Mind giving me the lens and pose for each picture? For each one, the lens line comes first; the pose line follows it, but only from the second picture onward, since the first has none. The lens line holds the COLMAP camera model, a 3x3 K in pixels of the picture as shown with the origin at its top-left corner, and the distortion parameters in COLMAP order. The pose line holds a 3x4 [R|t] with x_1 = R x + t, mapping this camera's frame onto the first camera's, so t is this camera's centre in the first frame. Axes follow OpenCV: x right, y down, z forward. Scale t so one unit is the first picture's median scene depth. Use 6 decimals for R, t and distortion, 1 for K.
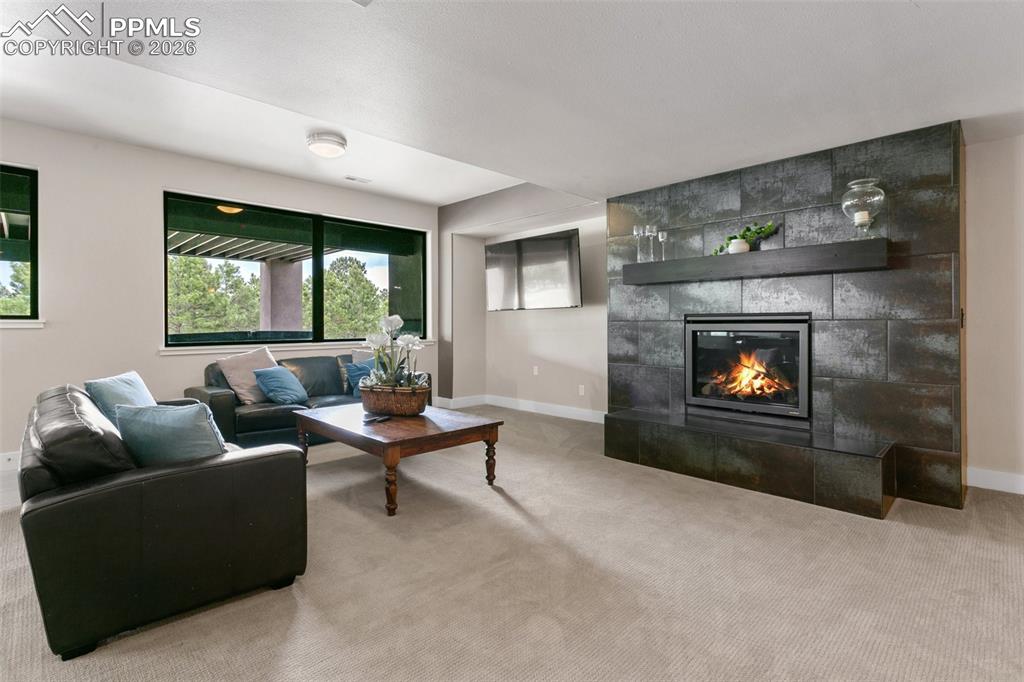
lens RADIAL K [[482.0, 0, 510.4], [0, 482.0, 322.8], [0, 0, 1]] dist [0.004839, 0.001392]
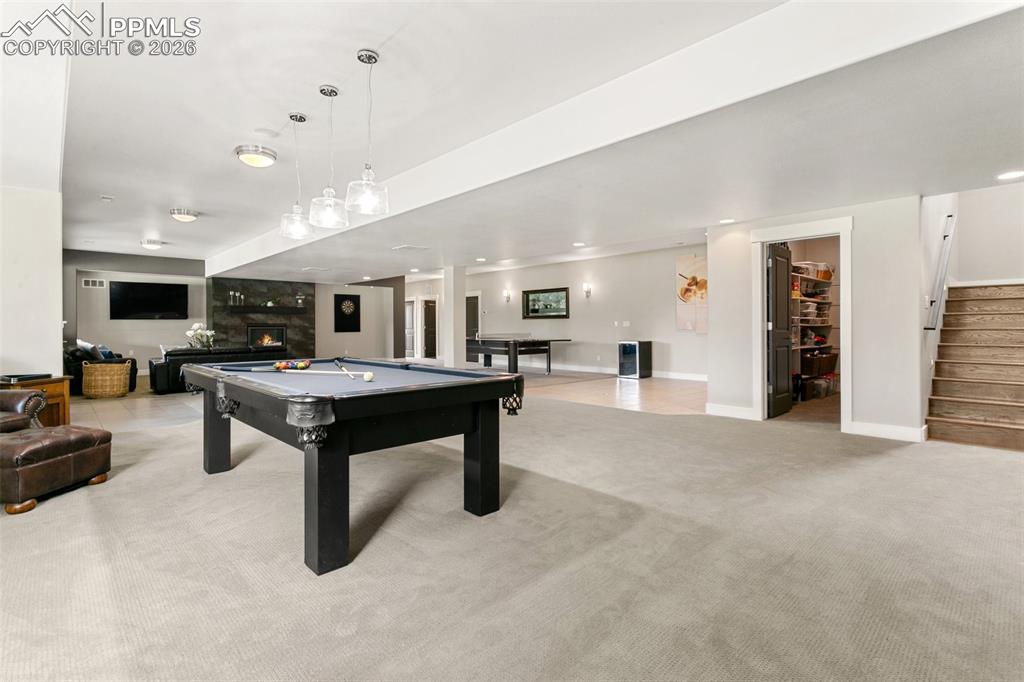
lens RADIAL K [[482.0, 0, 507.1], [0, 482.0, 332.1], [0, 0, 1]] dist [0.004839, 0.001392]
pose [[0.027869, -0.008325, 0.999577, -2.921275], [-0.001662, 0.999964, 0.008375, 0.007553], [-0.999610, -0.001895, 0.027854, -0.770883]]
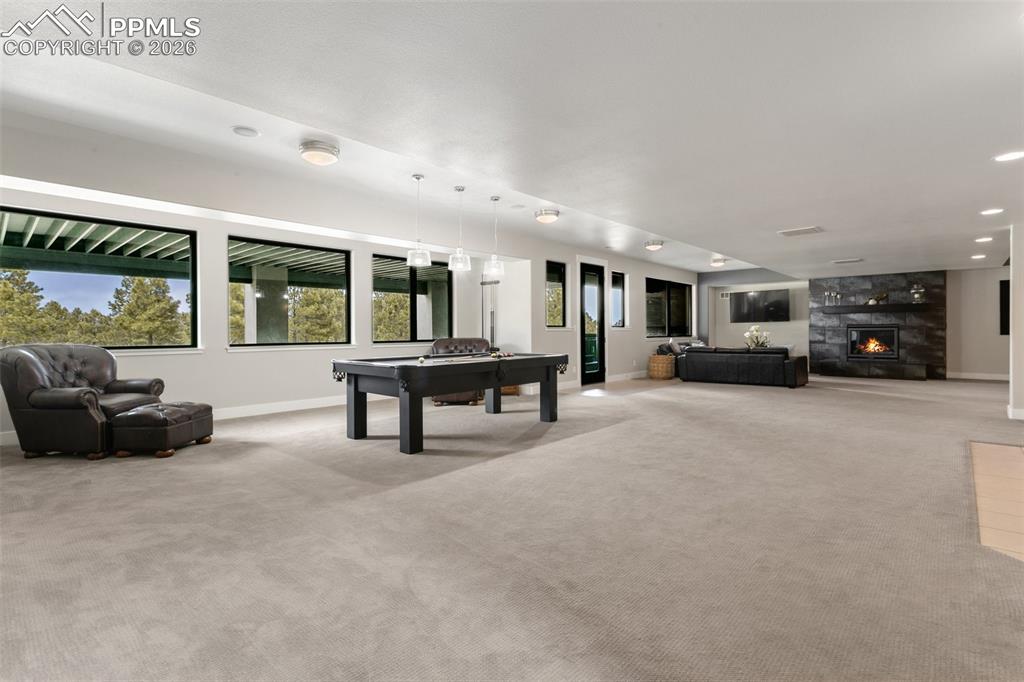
lens RADIAL K [[482.0, 0, 506.4], [0, 482.0, 333.3], [0, 0, 1]] dist [0.004839, 0.001392]
pose [[0.998923, -0.004411, 0.046179, -1.965319], [0.003903, 0.999931, 0.011075, -0.007069], [-0.046225, -0.010883, 0.998872, -1.918983]]
